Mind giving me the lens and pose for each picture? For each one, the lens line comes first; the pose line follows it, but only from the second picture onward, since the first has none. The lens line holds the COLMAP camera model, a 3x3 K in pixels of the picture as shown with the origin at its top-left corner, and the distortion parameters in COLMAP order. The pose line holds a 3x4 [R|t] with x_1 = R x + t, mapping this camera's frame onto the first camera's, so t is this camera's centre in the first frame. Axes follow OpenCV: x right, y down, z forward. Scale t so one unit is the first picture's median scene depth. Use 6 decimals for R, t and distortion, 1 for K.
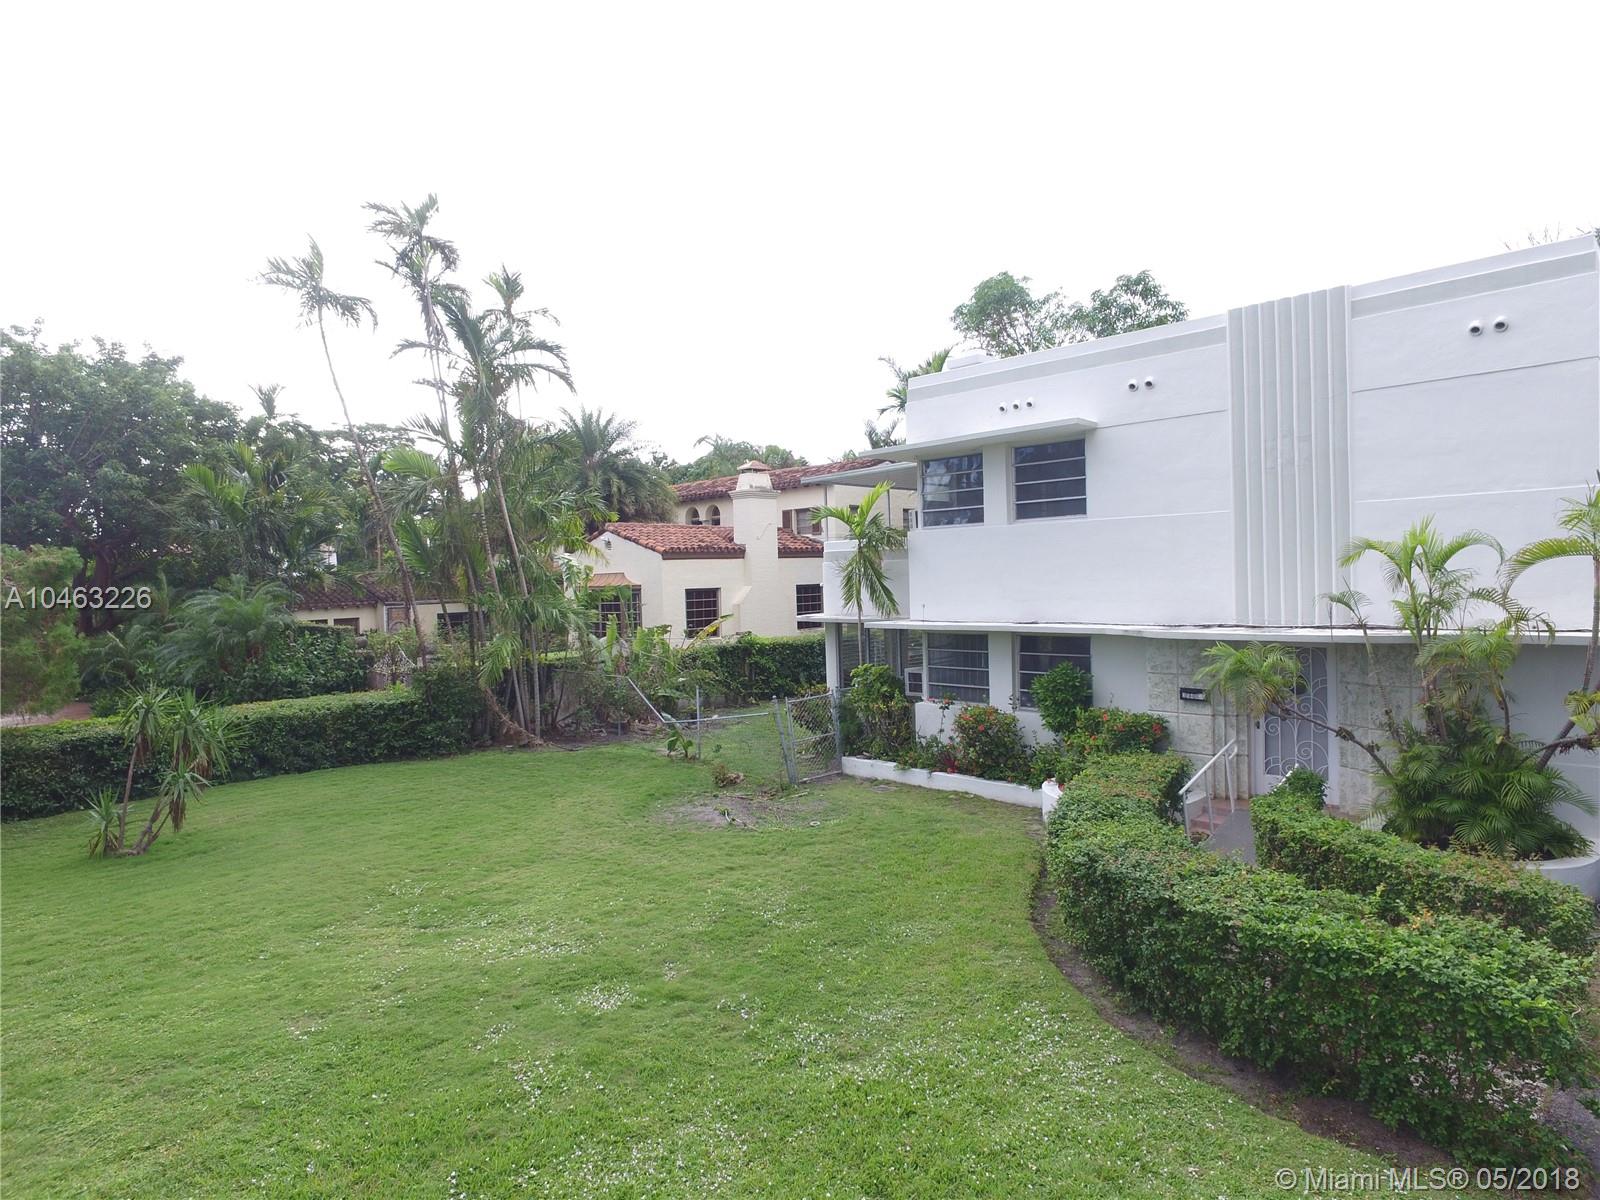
lens RADIAL K [[924.0, 0, 805.9], [0, 924.0, 598.7], [0, 0, 1]] dist [-0.000702, 0.001630]
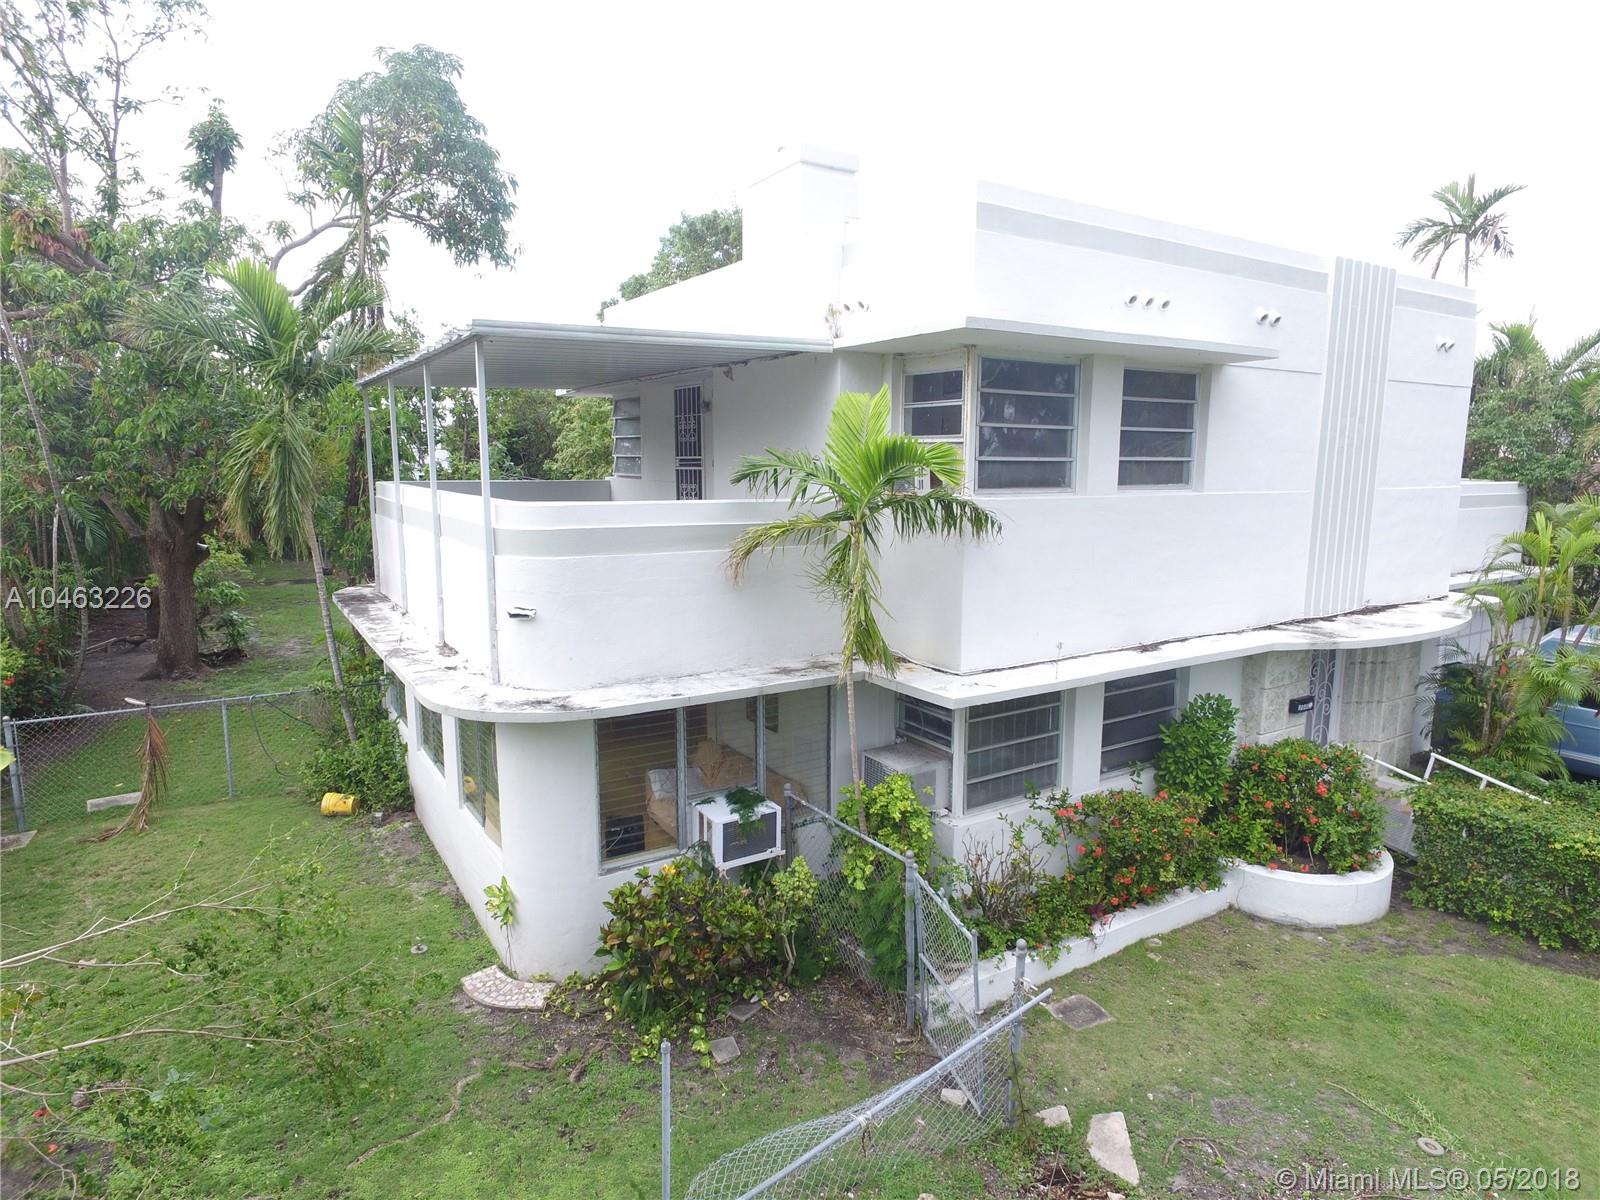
lens RADIAL K [[924.0, 0, 805.9], [0, 924.0, 598.7], [0, 0, 1]] dist [-0.000702, 0.001630]
pose [[0.221297, -0.123094, 0.967407, -0.447932], [0.011552, 0.992263, 0.123614, -0.094375], [-0.975138, -0.016180, 0.221007, 1.112376]]
